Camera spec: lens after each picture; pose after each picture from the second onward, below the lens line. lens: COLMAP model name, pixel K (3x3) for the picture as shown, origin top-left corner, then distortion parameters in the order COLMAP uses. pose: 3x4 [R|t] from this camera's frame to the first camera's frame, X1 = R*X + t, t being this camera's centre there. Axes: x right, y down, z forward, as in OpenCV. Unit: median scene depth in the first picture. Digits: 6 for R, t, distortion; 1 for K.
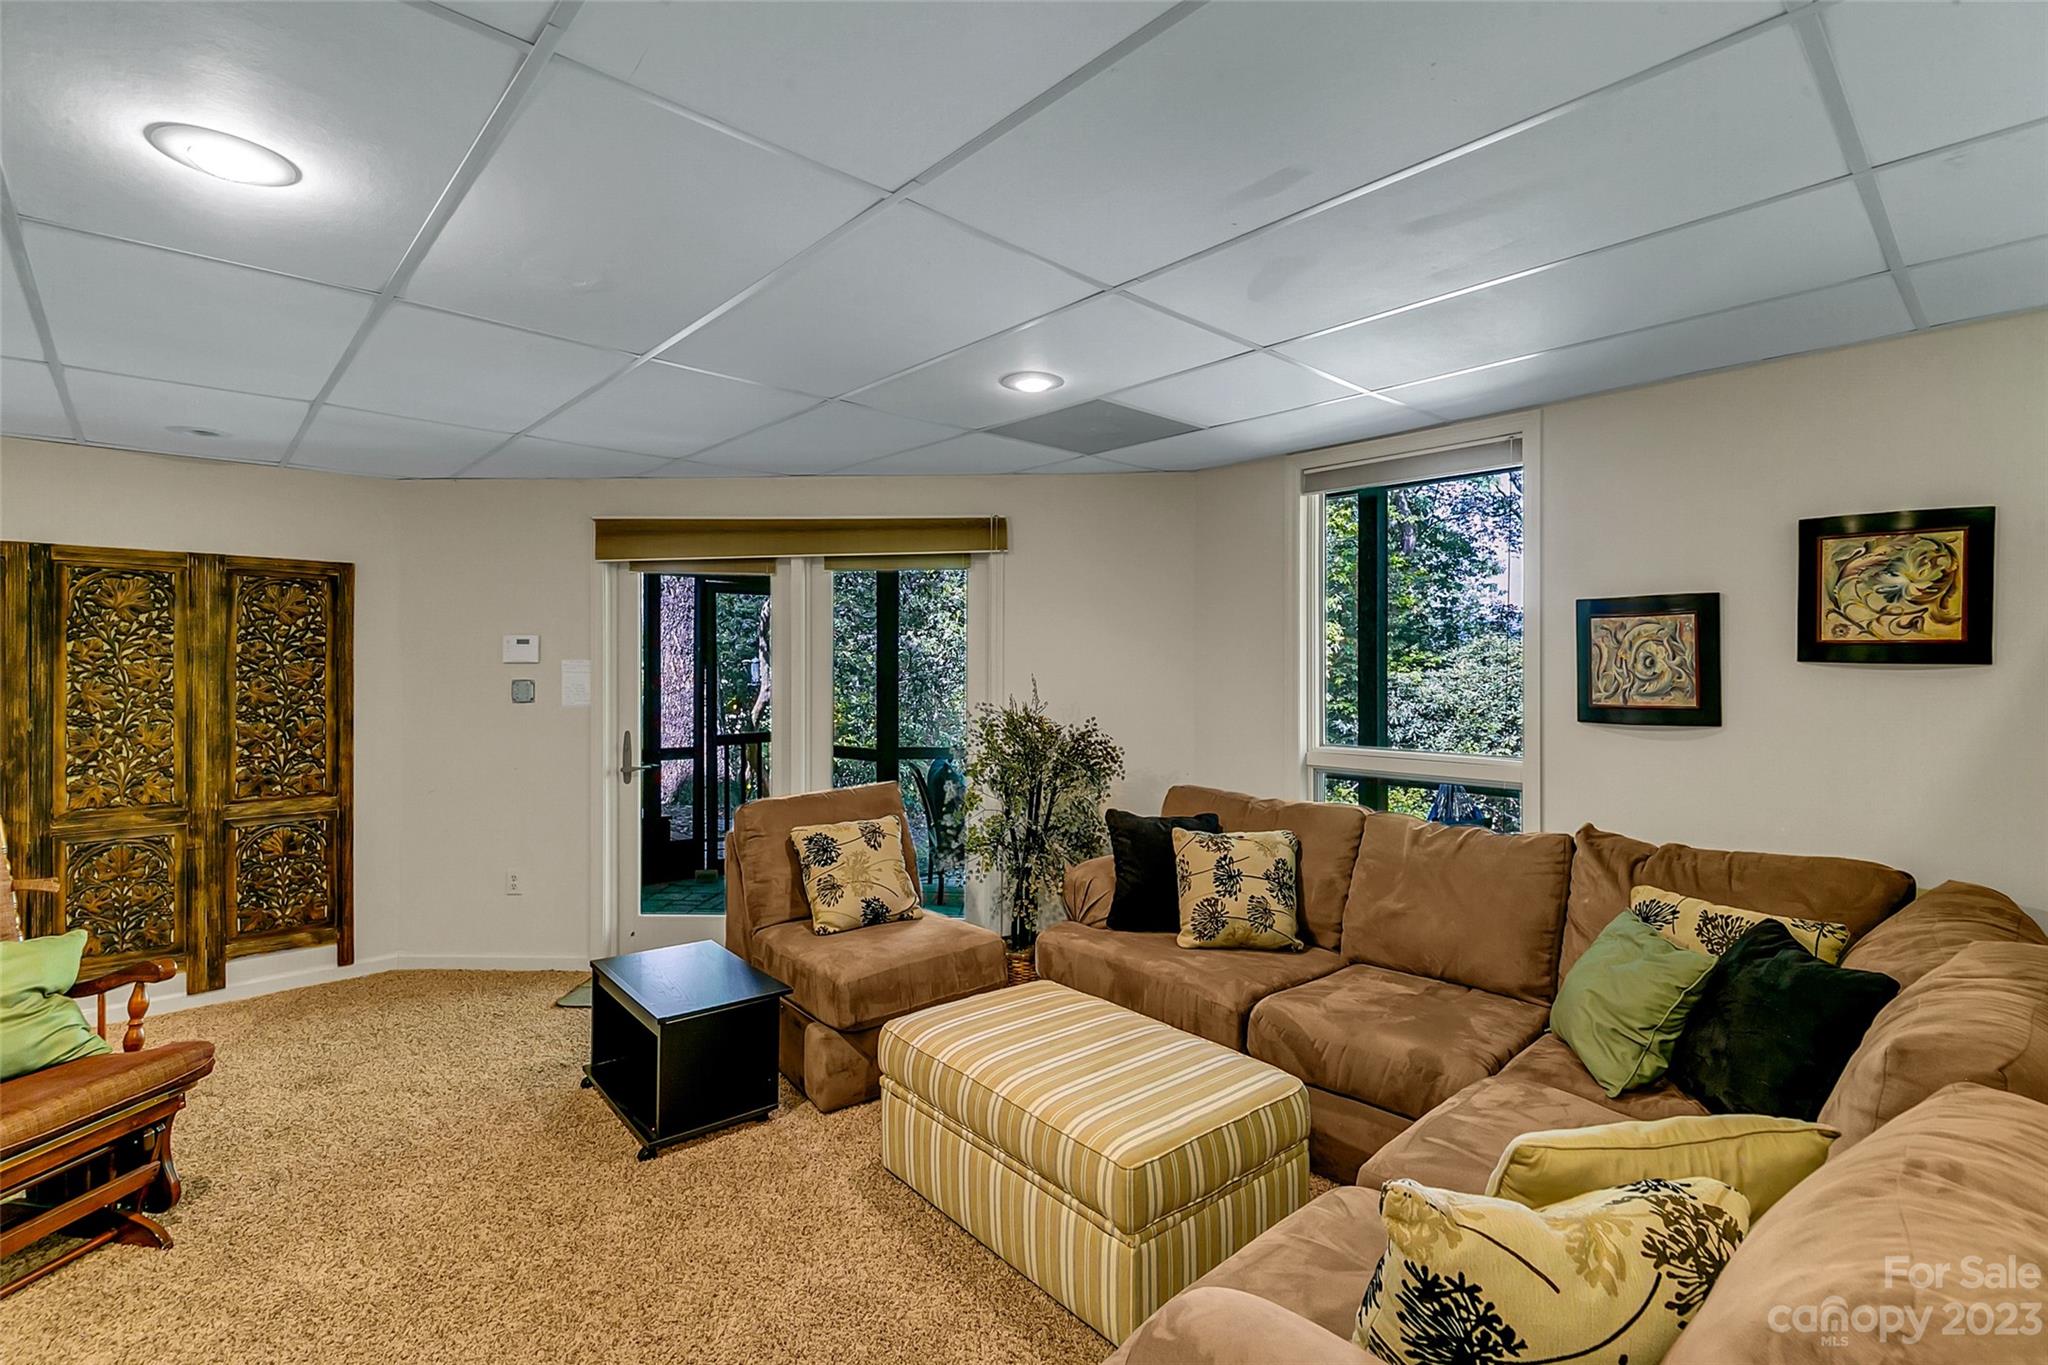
lens RADIAL K [[941.2, 0, 1021.6], [0, 941.2, 673.0], [0, 0, 1]] dist [0.011490, -0.002661]
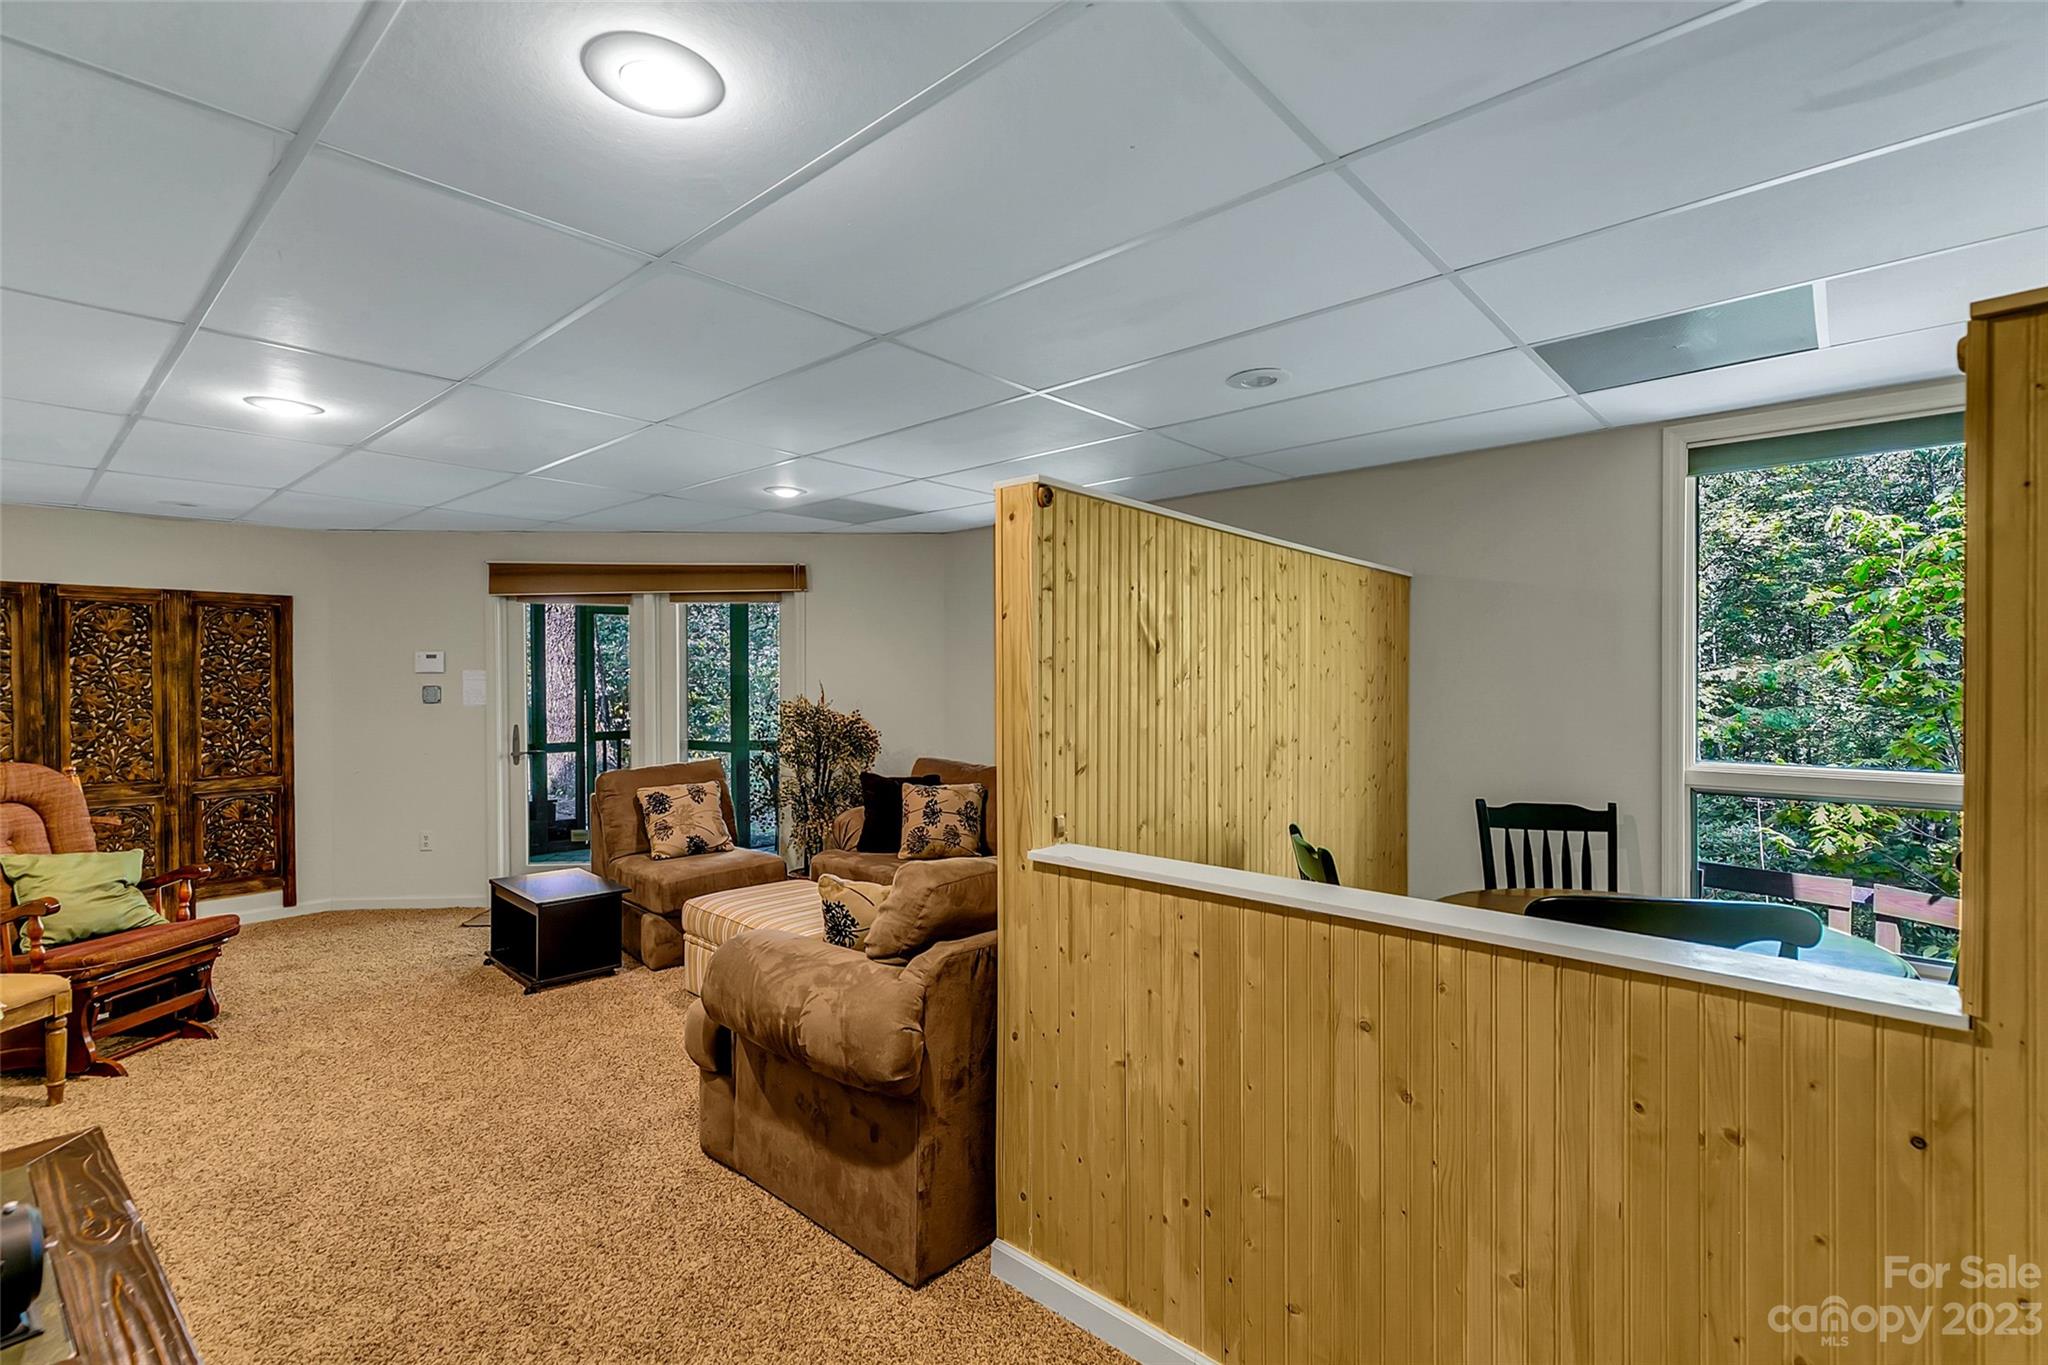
lens RADIAL K [[941.2, 0, 1024.1], [0, 941.2, 691.3], [0, 0, 1]] dist [0.011490, -0.002661]
pose [[0.995642, -0.004681, 0.093139, 0.196005], [0.003689, 0.999935, 0.010820, 0.004598], [-0.093184, -0.010429, 0.995594, -0.447288]]
